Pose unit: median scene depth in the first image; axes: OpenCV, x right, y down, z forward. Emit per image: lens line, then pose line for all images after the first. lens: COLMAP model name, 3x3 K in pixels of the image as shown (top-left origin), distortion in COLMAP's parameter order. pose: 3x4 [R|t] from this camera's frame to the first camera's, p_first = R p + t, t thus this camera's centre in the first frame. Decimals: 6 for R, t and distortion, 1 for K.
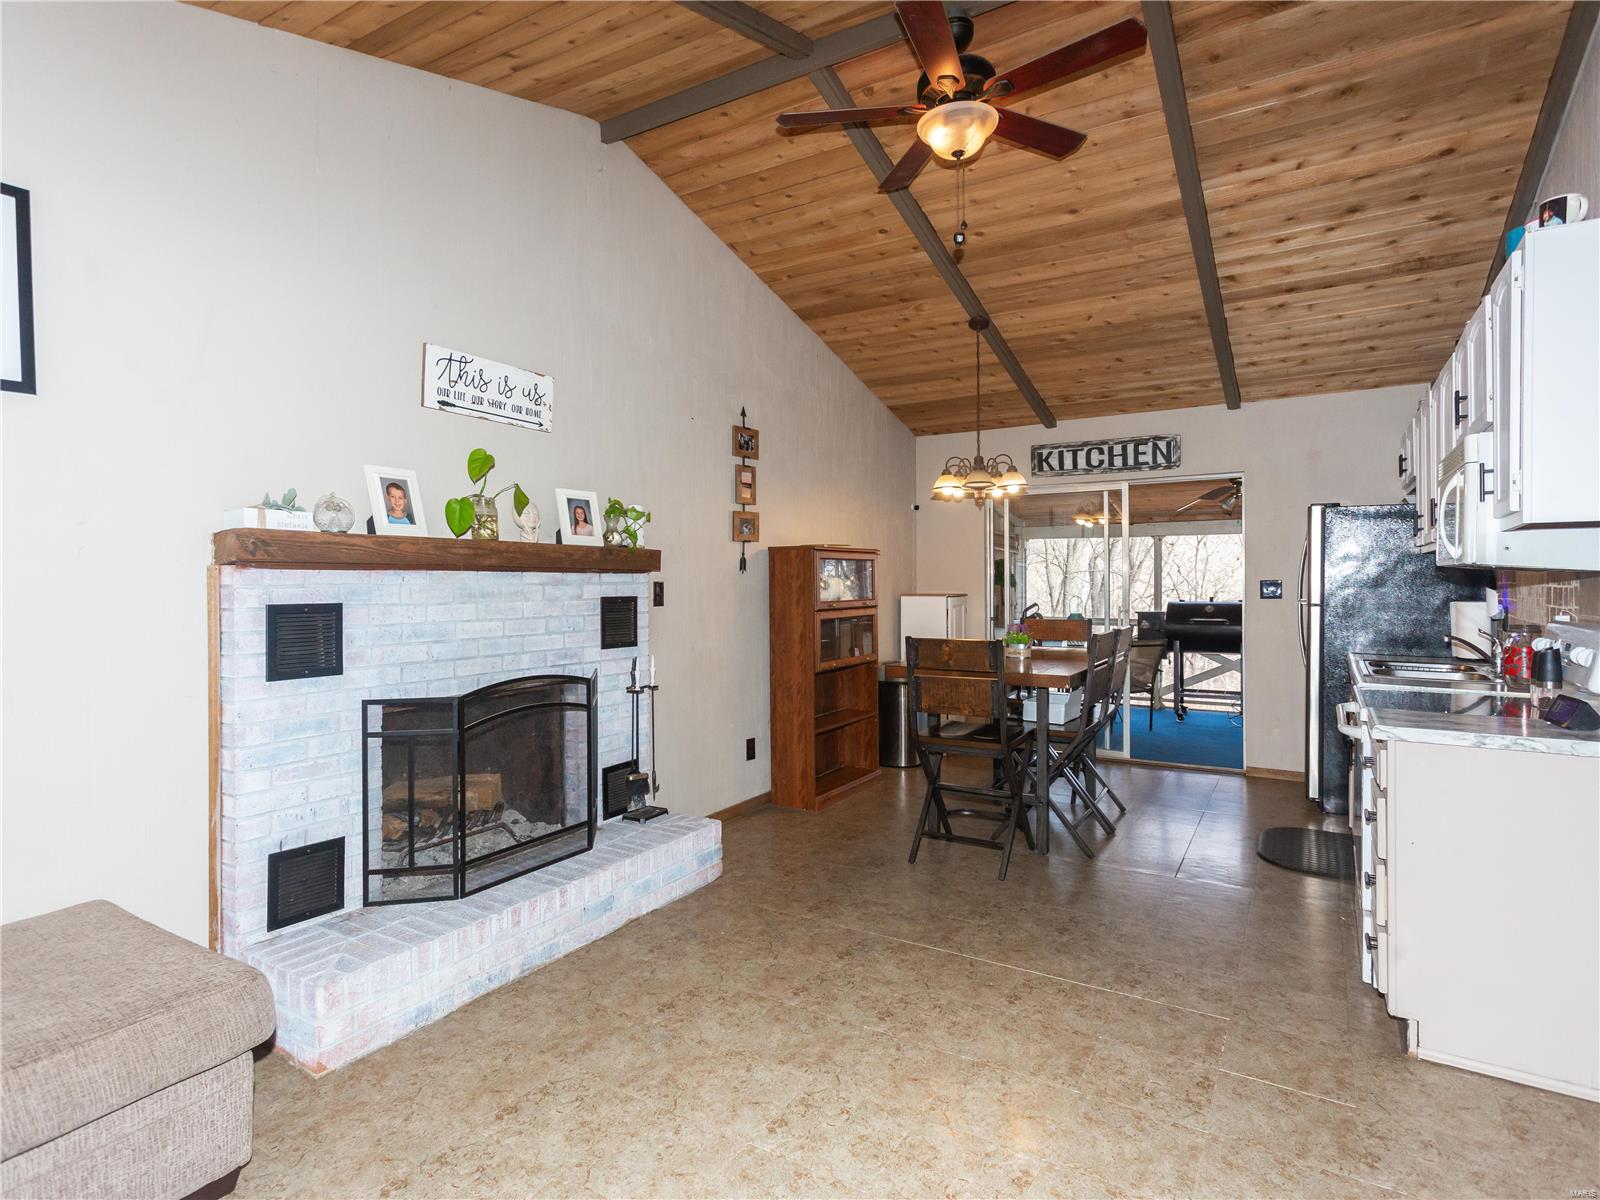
lens RADIAL K [[843.6, 0, 791.4], [0, 843.6, 585.0], [0, 0, 1]] dist [-0.001265, 0.006366]
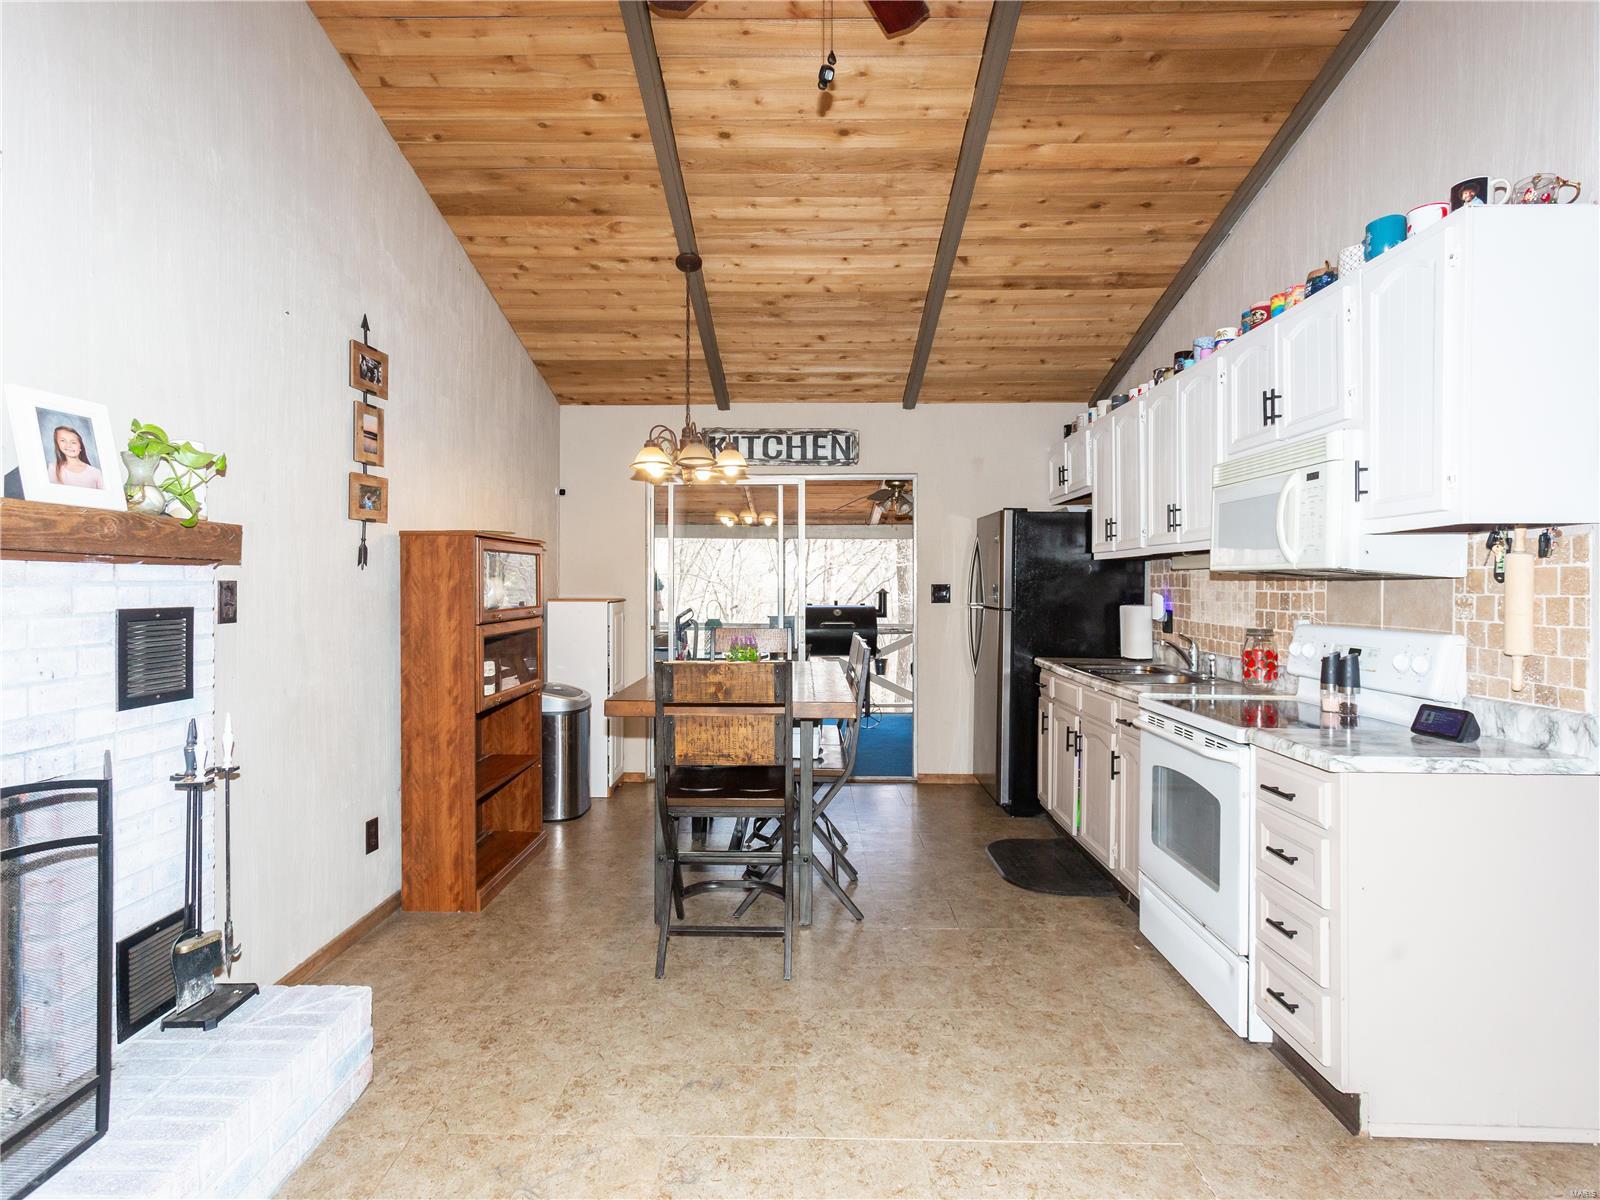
lens RADIAL K [[843.6, 0, 791.4], [0, 843.6, 585.0], [0, 0, 1]] dist [-0.001265, 0.006366]
pose [[0.861507, 0.005309, 0.507717, -0.129586], [-0.003782, 0.999985, -0.004040, -0.000103], [-0.507731, 0.001561, 0.861514, 0.337147]]
